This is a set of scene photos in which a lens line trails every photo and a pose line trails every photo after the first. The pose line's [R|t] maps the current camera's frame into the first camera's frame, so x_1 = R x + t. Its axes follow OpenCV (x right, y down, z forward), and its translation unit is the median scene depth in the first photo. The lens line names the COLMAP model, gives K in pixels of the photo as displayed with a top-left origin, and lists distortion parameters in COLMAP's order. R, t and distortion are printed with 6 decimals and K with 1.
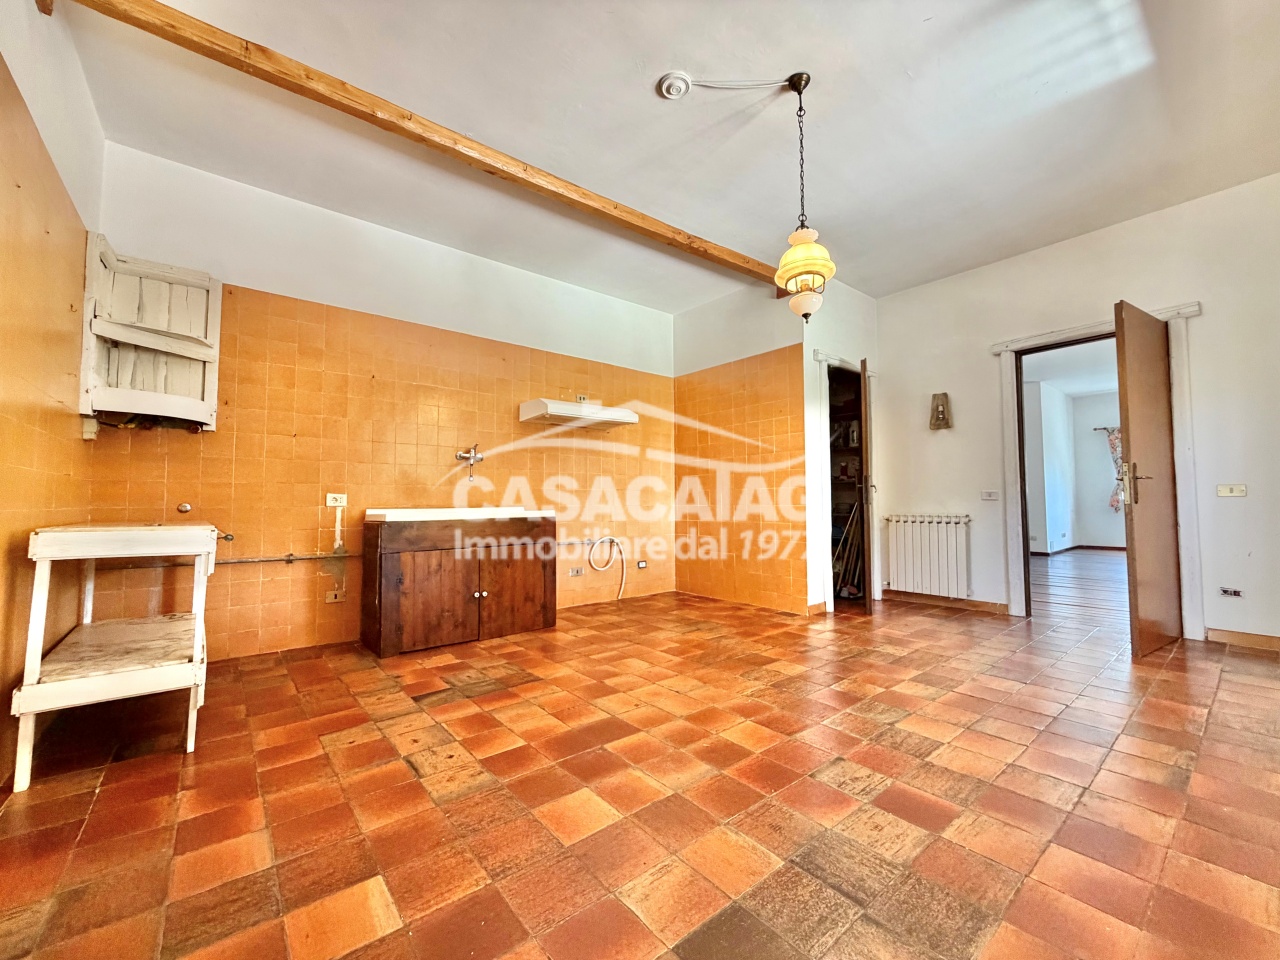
lens RADIAL K [[514.3, 0, 637.8], [0, 514.3, 476.0], [0, 0, 1]] dist [0.002935, 0.000440]
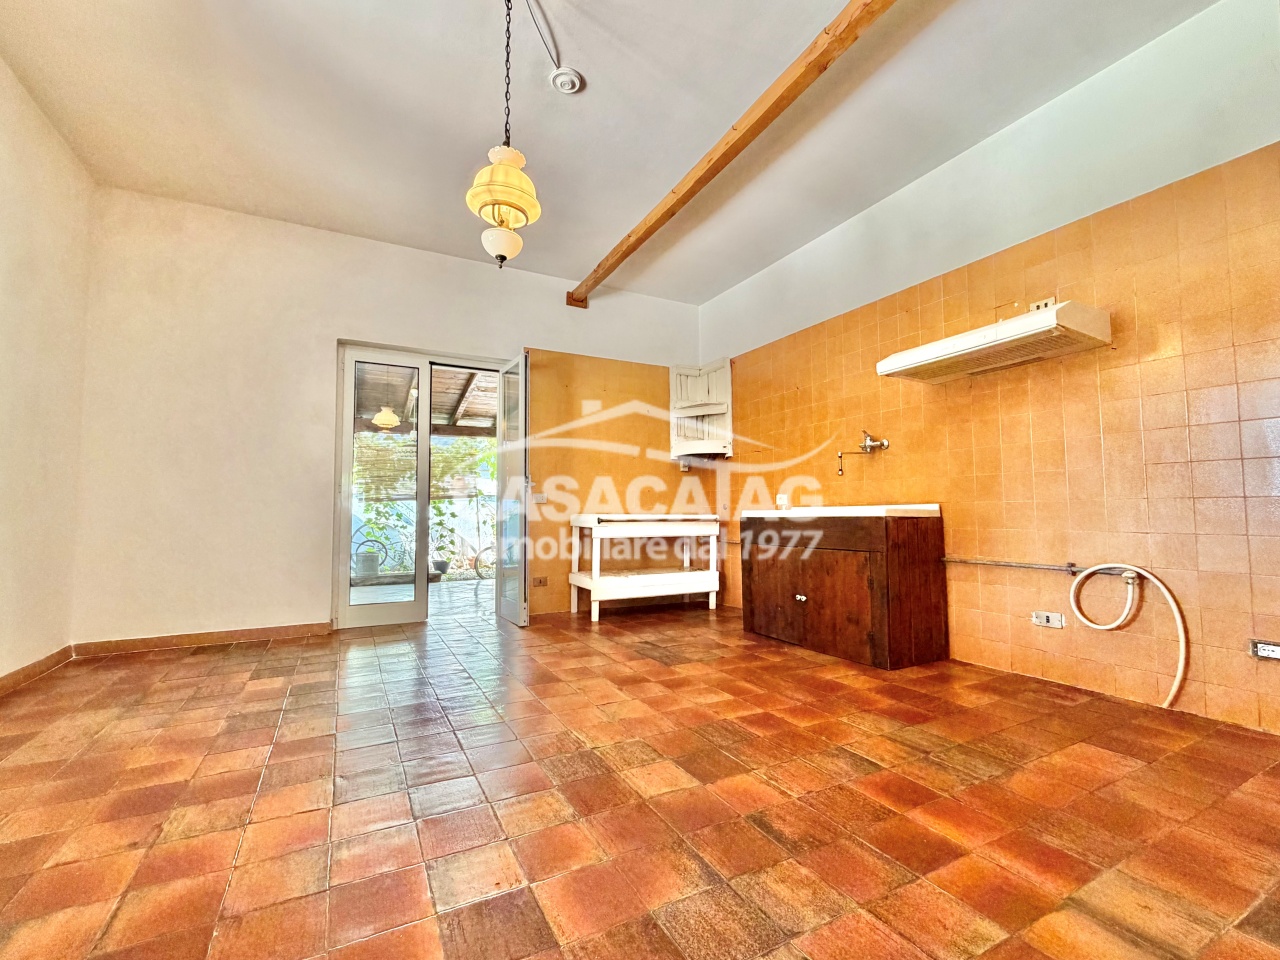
lens RADIAL K [[562.6, 0, 639.1], [0, 562.6, 482.9], [0, 0, 1]] dist [-0.001192, -0.000156]
pose [[-0.198888, -0.048211, -0.978836, 0.919156], [0.056556, 0.996560, -0.060576, 0.081885], [0.978389, -0.067407, -0.195478, 1.120598]]
